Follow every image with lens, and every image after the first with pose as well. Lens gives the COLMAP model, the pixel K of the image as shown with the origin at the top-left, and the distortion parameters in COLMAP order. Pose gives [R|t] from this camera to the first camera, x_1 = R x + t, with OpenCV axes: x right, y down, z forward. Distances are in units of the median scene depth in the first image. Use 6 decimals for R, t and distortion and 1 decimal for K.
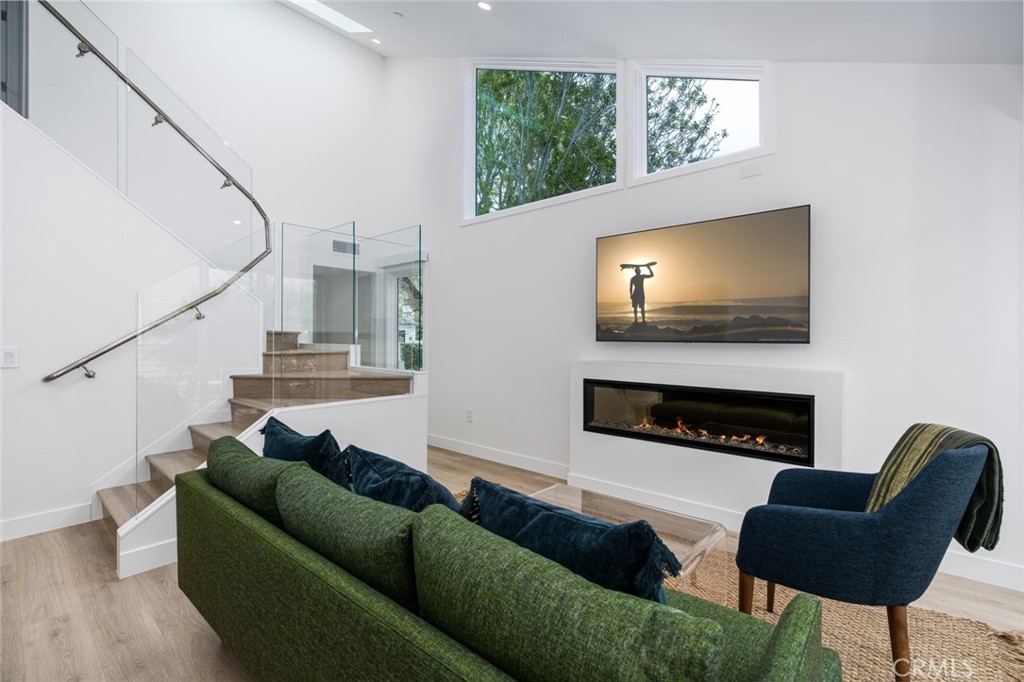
lens RADIAL K [[476.2, 0, 512.0], [0, 476.2, 341.0], [0, 0, 1]] dist [0.000391, -0.000132]
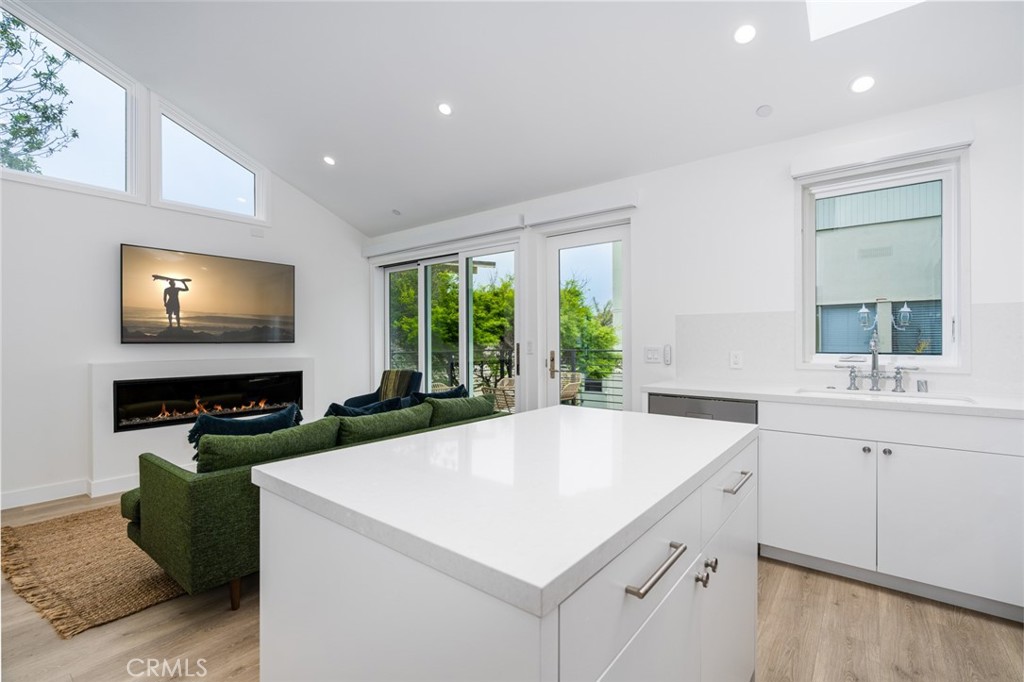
lens RADIAL K [[454.9, 0, 509.3], [0, 454.9, 329.7], [0, 0, 1]] dist [0.000219, 0.000064]
pose [[-0.065172, -0.005060, 0.997861, -0.930428], [-0.016498, 0.999856, 0.003992, -0.051032], [-0.997738, -0.016202, -0.065246, 0.235982]]
